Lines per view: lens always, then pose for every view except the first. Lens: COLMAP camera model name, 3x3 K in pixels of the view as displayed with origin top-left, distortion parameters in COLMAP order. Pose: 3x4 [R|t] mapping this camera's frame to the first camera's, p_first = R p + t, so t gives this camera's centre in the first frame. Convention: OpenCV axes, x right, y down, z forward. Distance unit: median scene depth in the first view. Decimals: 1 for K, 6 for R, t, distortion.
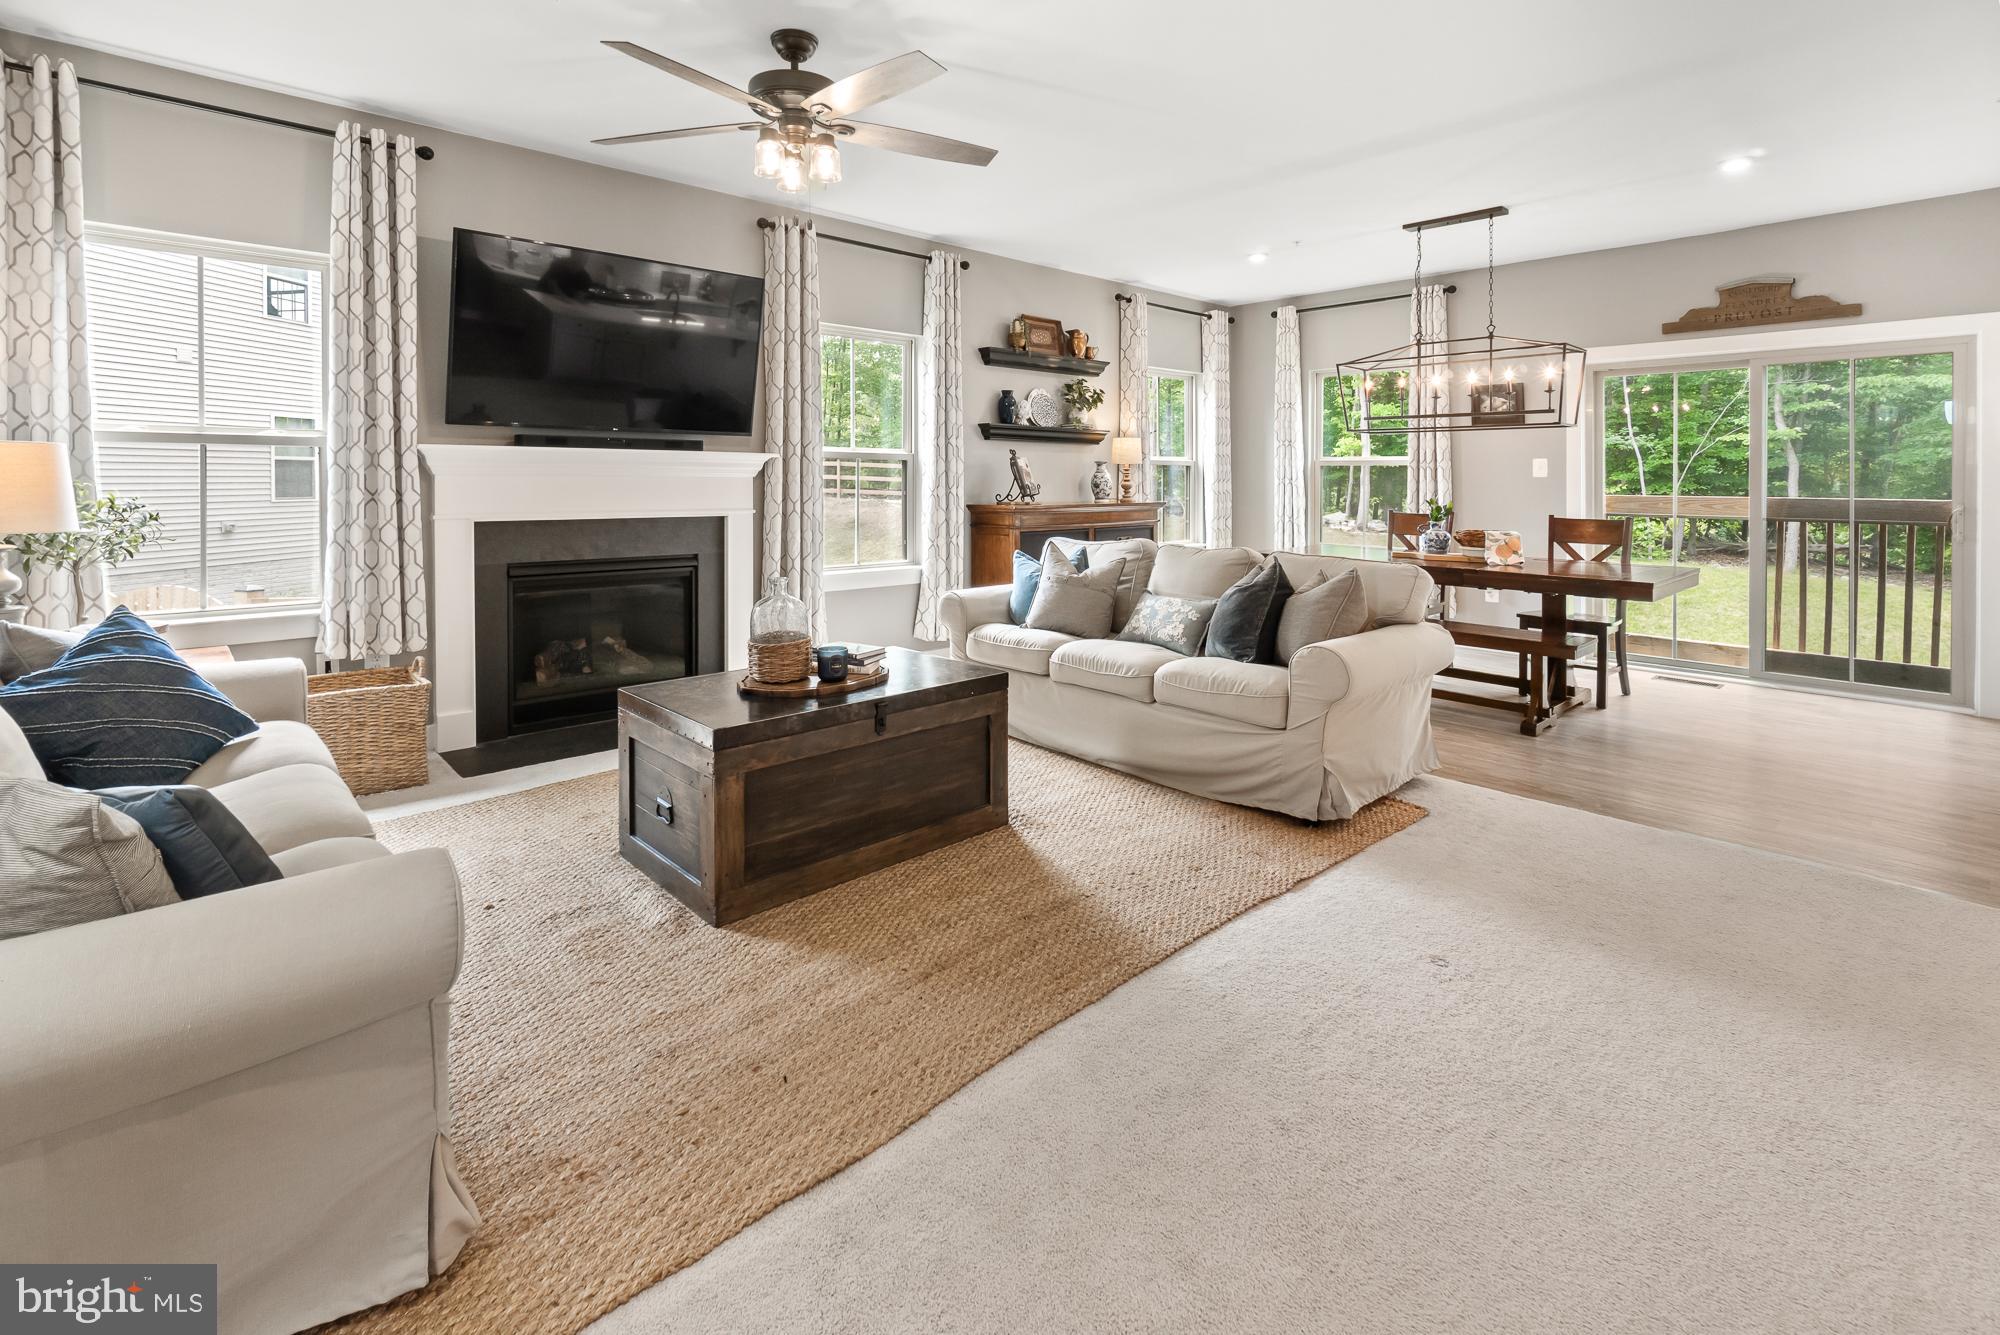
lens RADIAL K [[922.2, 0, 997.0], [0, 922.2, 477.2], [0, 0, 1]] dist [-0.010188, 0.003561]
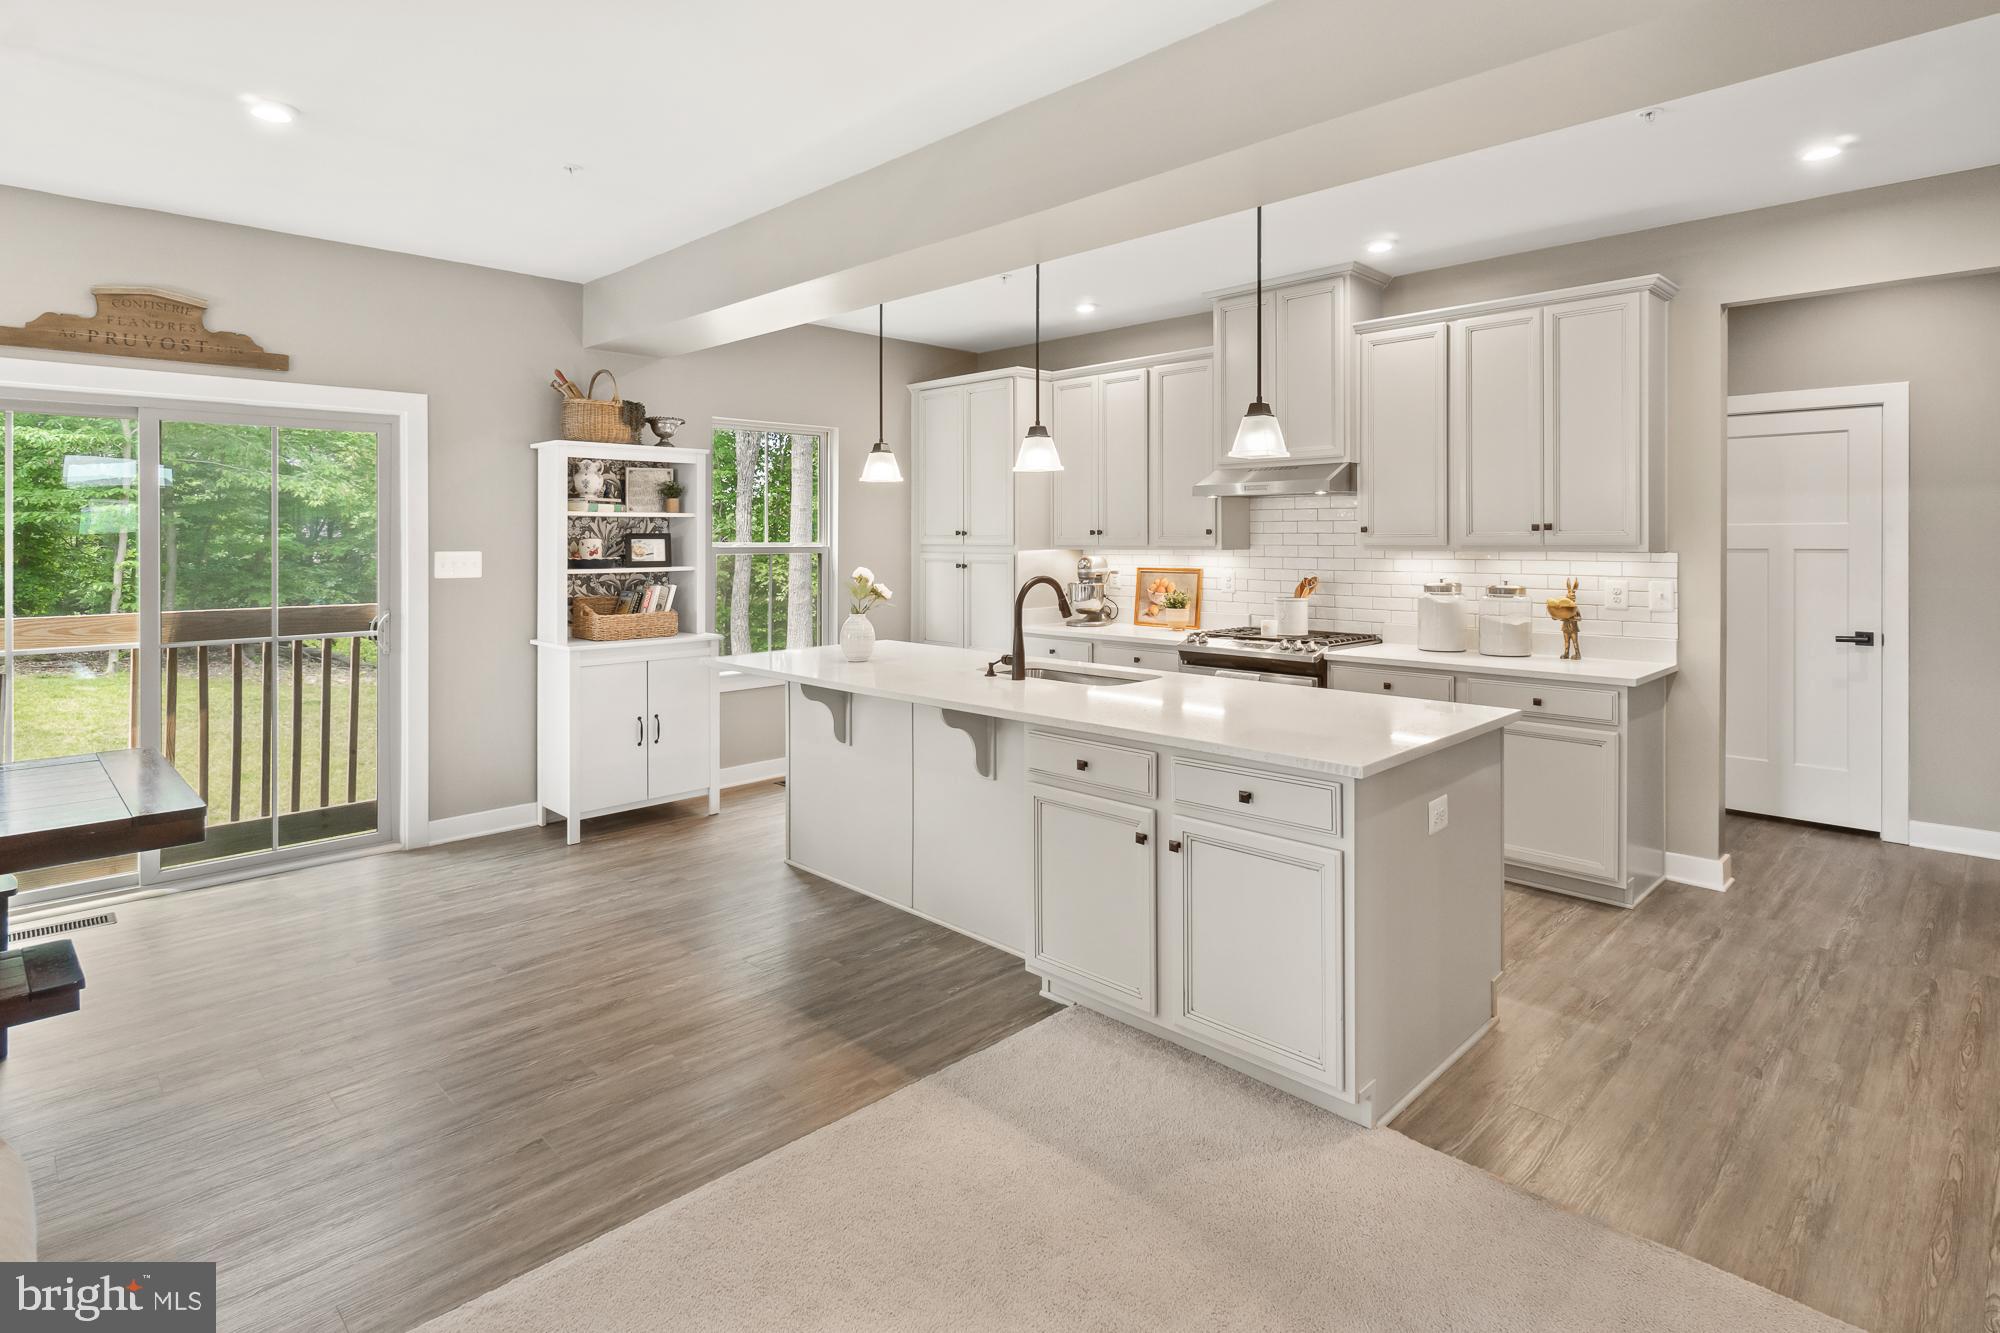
lens RADIAL K [[1032.5, 0, 980.6], [0, 1032.5, 542.6], [0, 0, 1]] dist [-0.002538, -0.000544]
pose [[-0.036598, -0.011154, 0.999268, 0.055997], [0.000891, 0.999937, 0.011194, -0.039977], [-0.999330, 0.001300, -0.036586, 0.425970]]
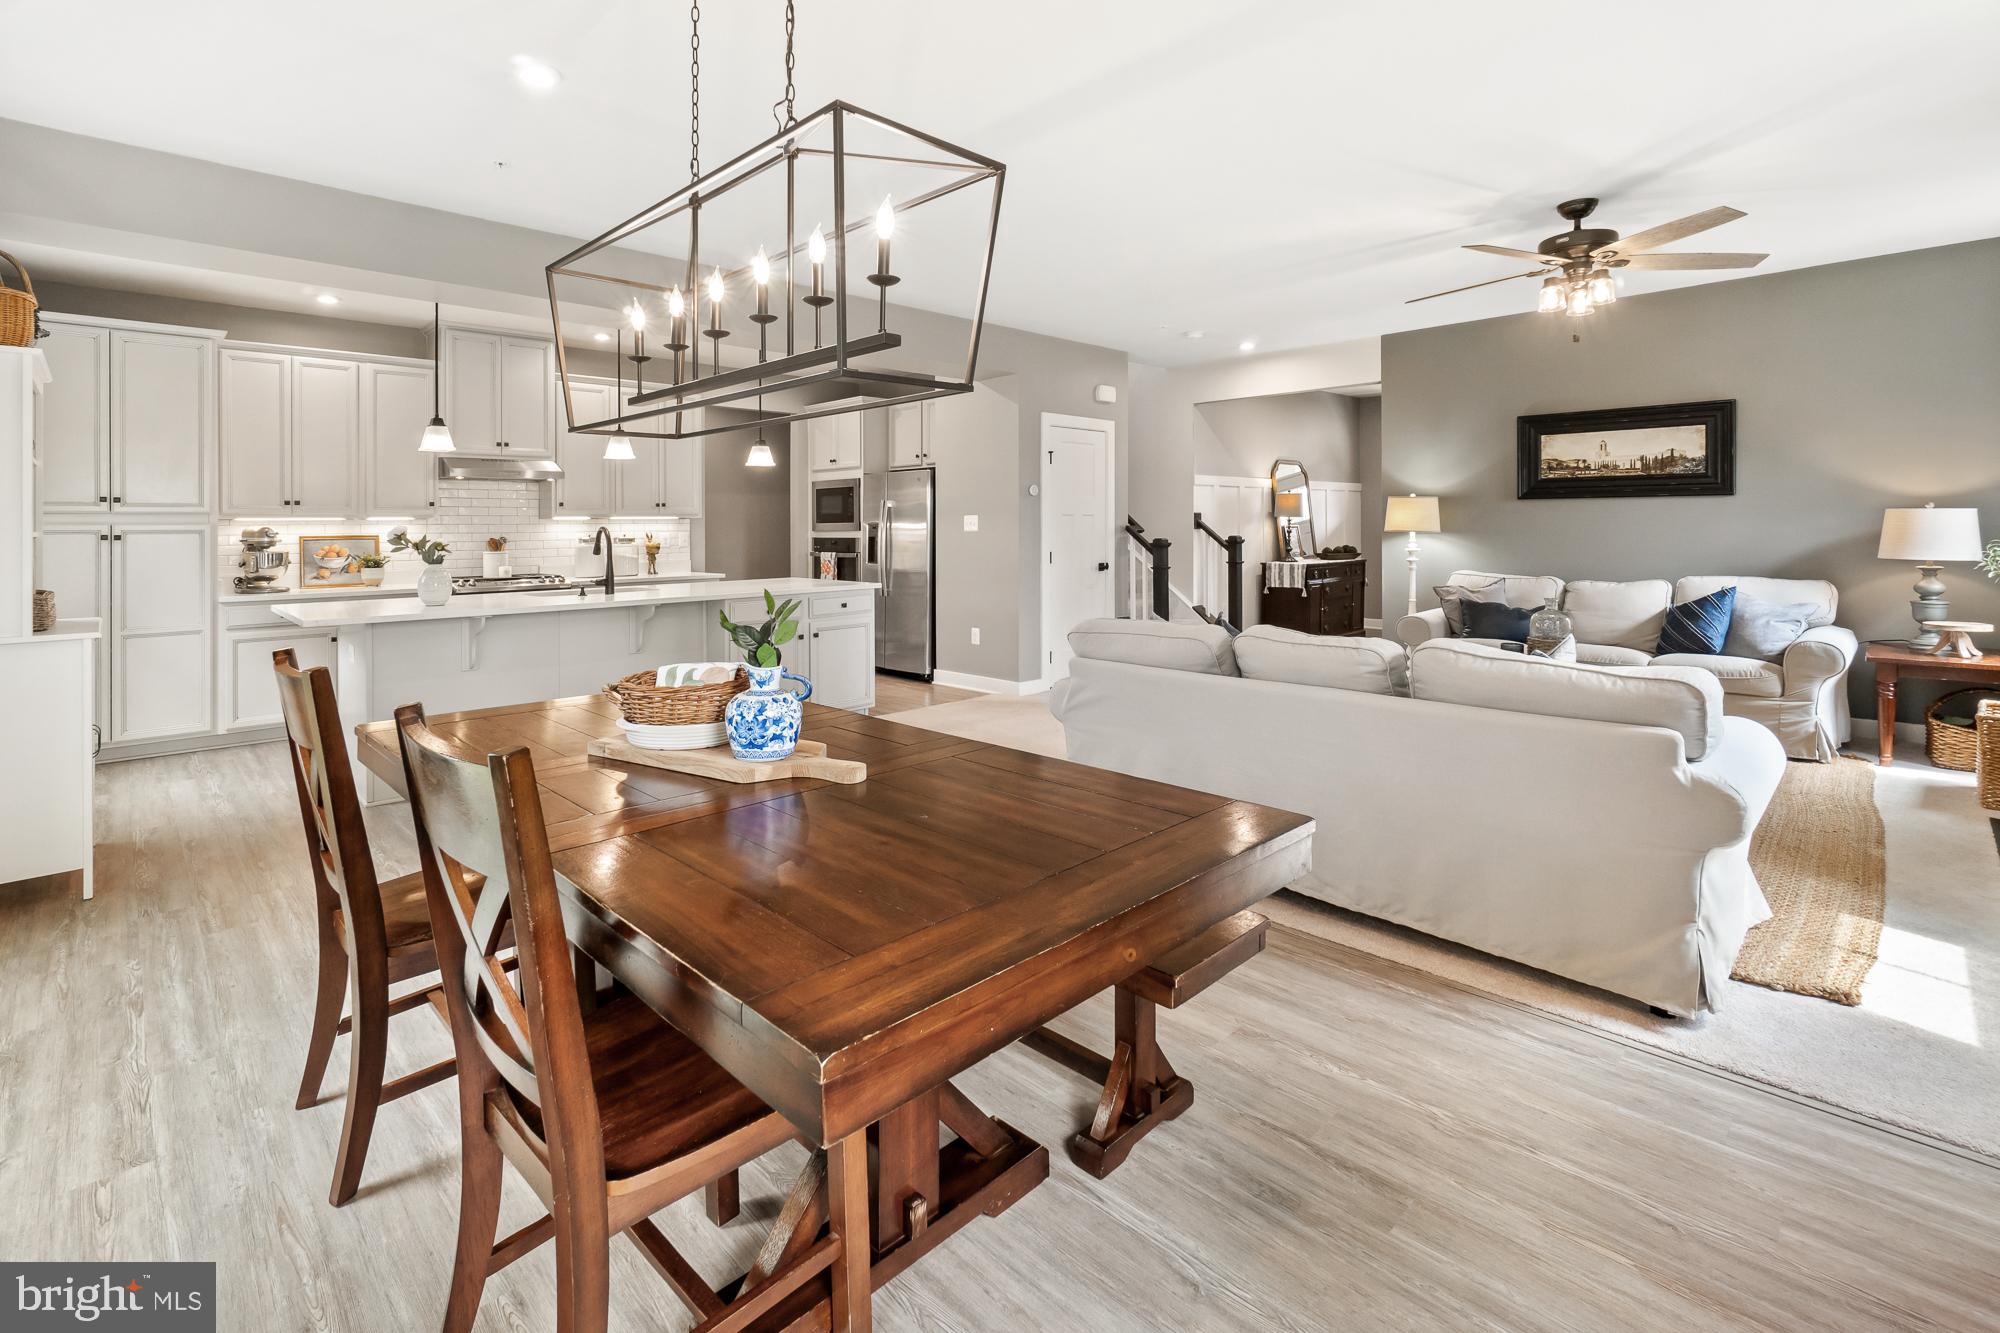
lens RADIAL K [[904.4, 0, 978.5], [0, 904.4, 539.6], [0, 0, 1]] dist [-0.005147, 0.003450]
pose [[-0.999462, 0.004767, -0.032450, 0.403520], [0.004382, 0.999919, 0.011930, -0.005034], [0.032505, 0.011782, -0.999402, 1.329383]]
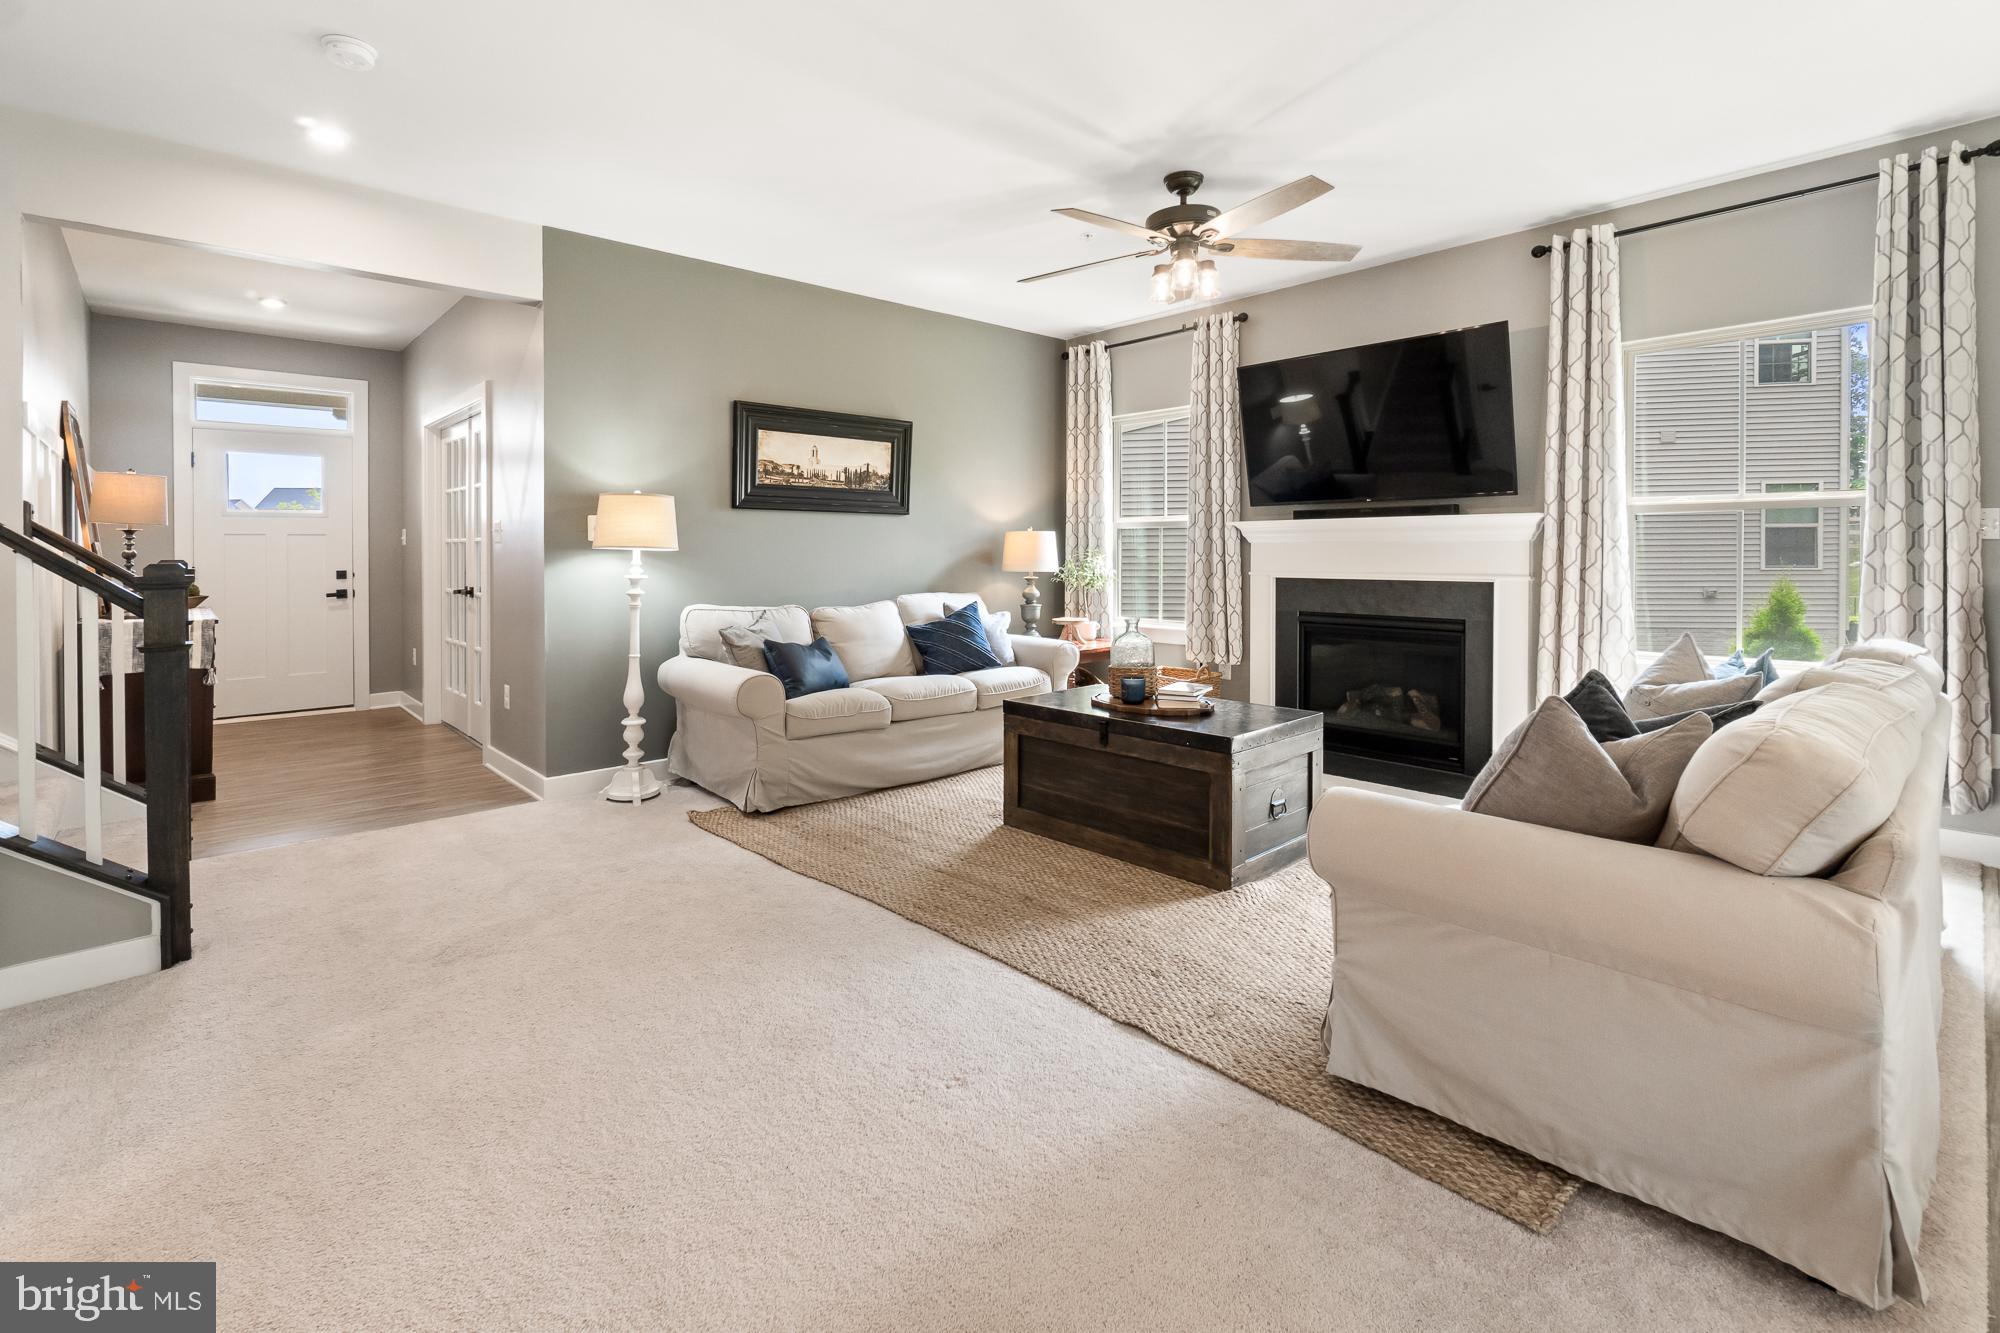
lens RADIAL K [[904.4, 0, 976.0], [0, 904.4, 561.2], [0, 0, 1]] dist [-0.005147, 0.003450]
pose [[-0.013264, 0.005505, -0.999897, 0.563606], [0.008967, 0.999945, 0.005386, 0.009799], [0.999872, -0.008895, -0.013313, 0.433752]]
